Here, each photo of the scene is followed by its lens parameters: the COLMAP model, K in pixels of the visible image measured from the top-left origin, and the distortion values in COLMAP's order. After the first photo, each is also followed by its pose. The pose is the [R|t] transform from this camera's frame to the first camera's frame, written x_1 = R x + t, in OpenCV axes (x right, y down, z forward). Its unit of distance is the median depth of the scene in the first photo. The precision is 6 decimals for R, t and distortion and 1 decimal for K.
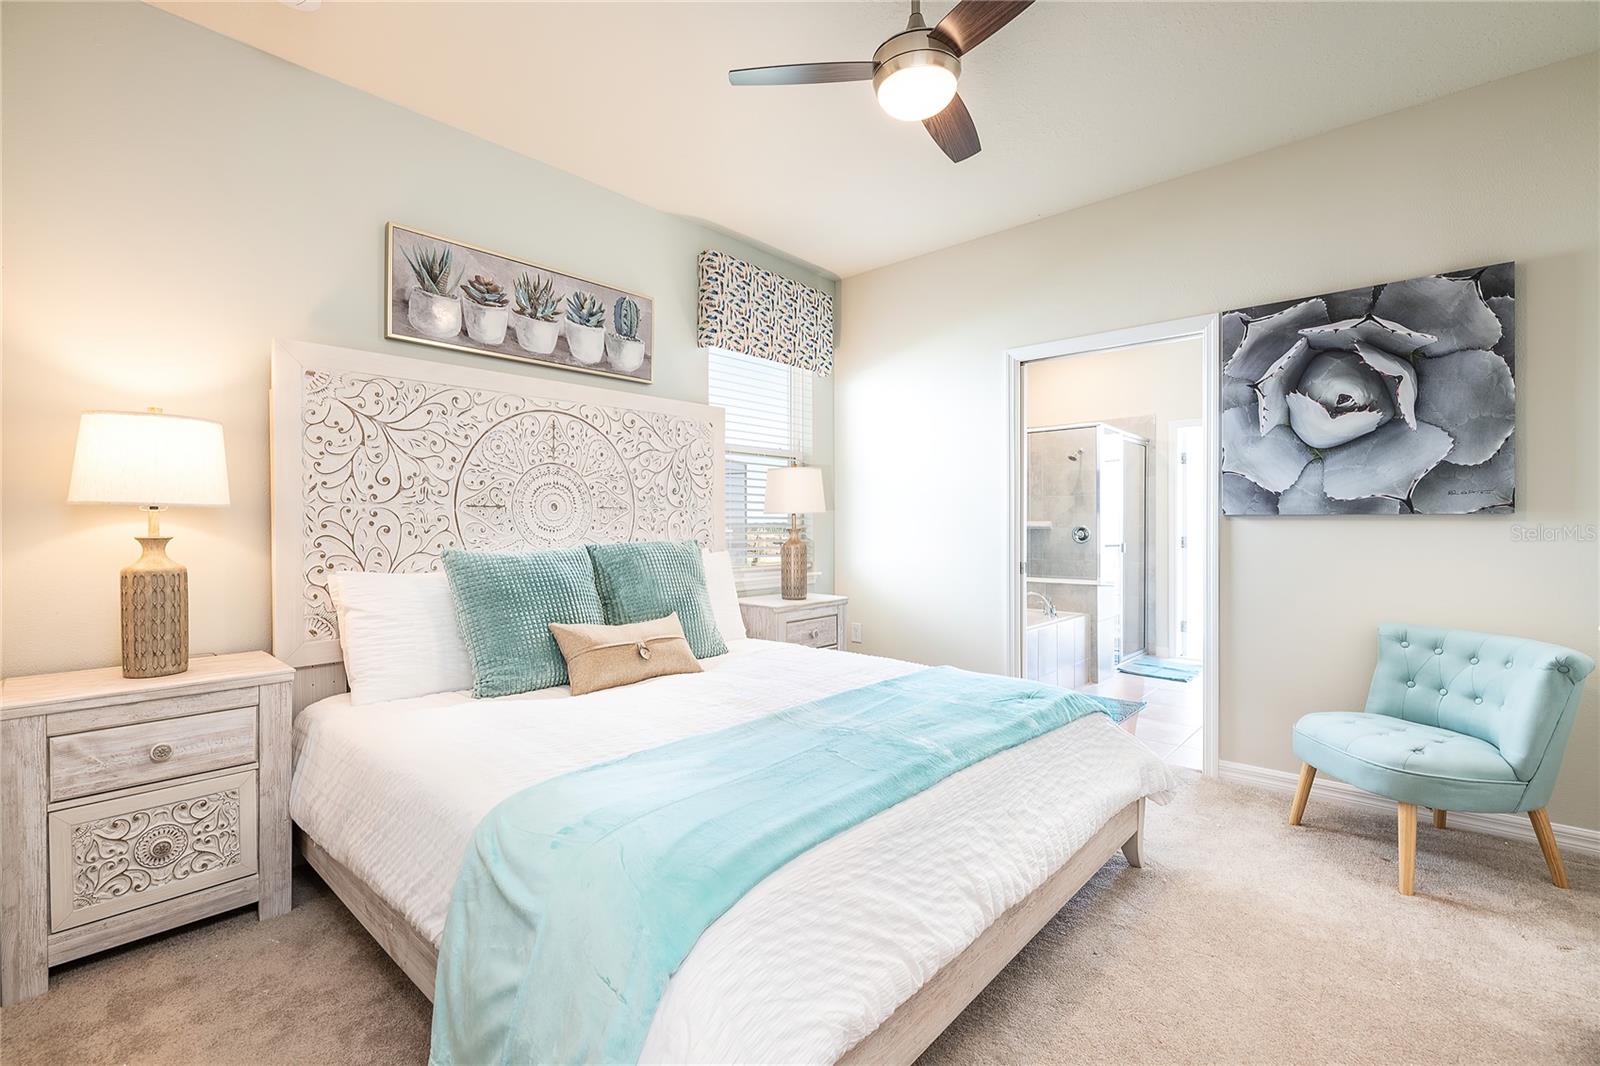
lens RADIAL K [[703.3, 0, 800.0], [0, 703.3, 533.0], [0, 0, 1]] dist [-0.000024, -0.000006]
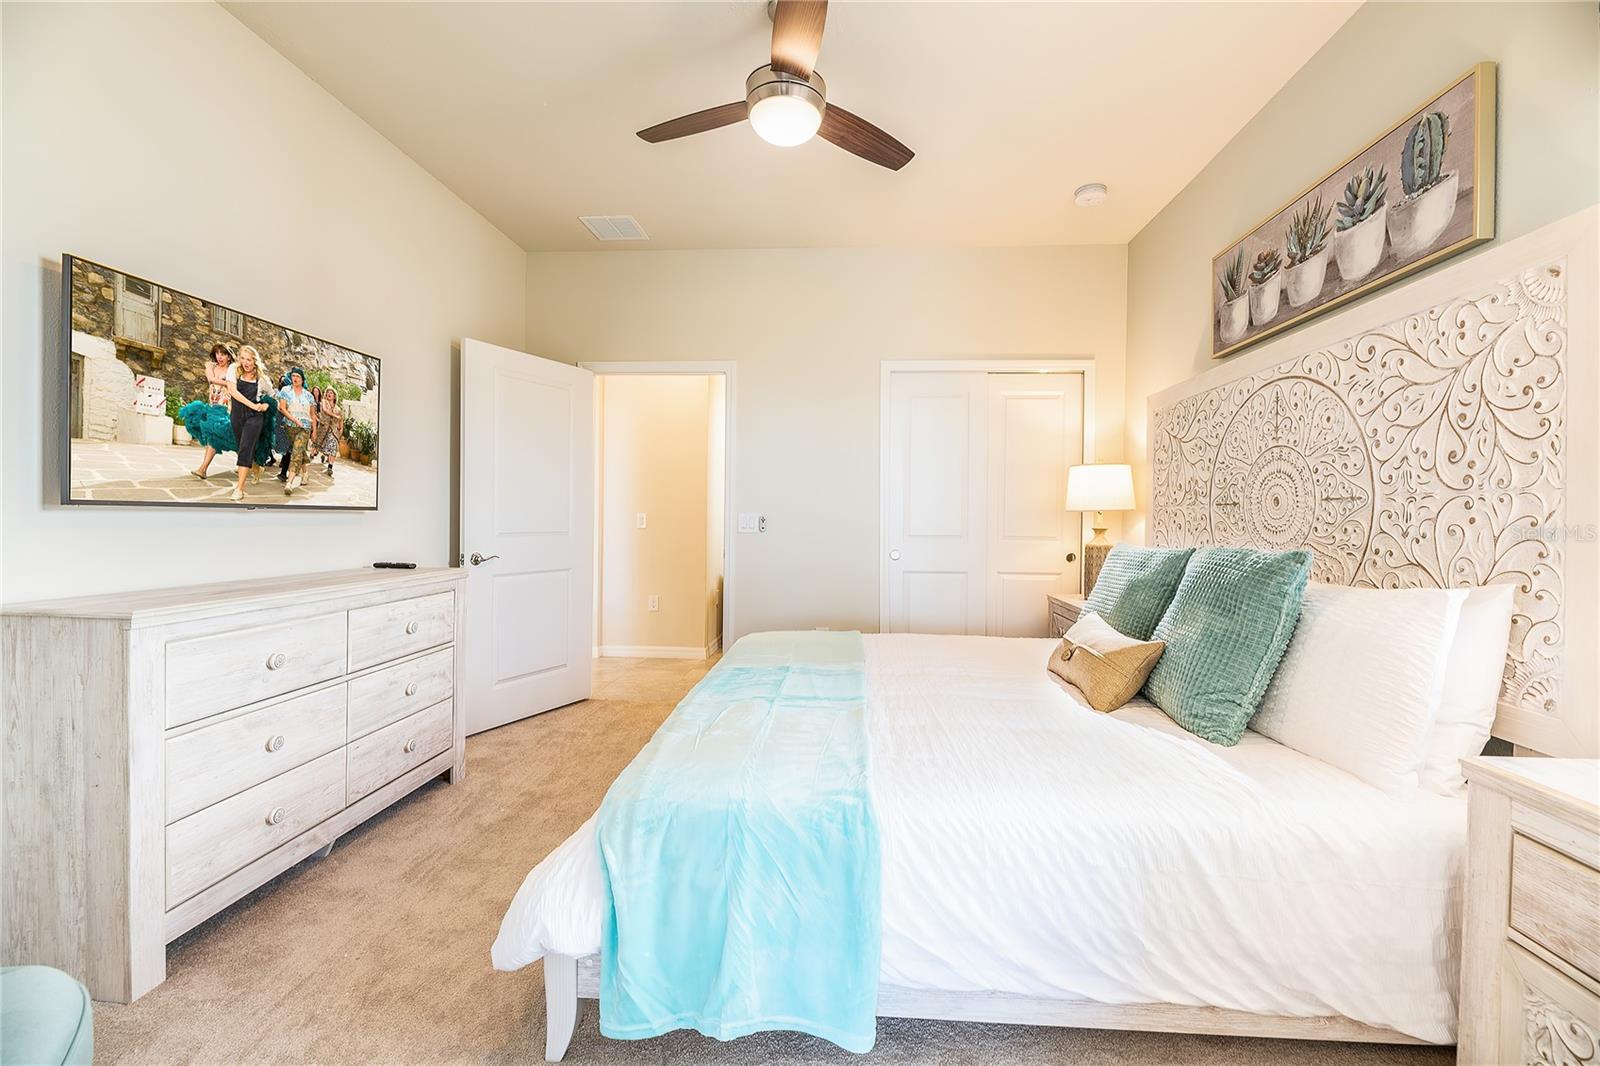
lens RADIAL K [[655.9, 0, 804.2], [0, 655.9, 524.5], [0, 0, 1]] dist [0.000141, -0.000036]
pose [[-0.794567, 0.000224, -0.607177, 0.479894], [-0.015544, 0.999665, 0.020709, -0.017198], [0.606978, 0.025893, -0.794297, 1.179849]]
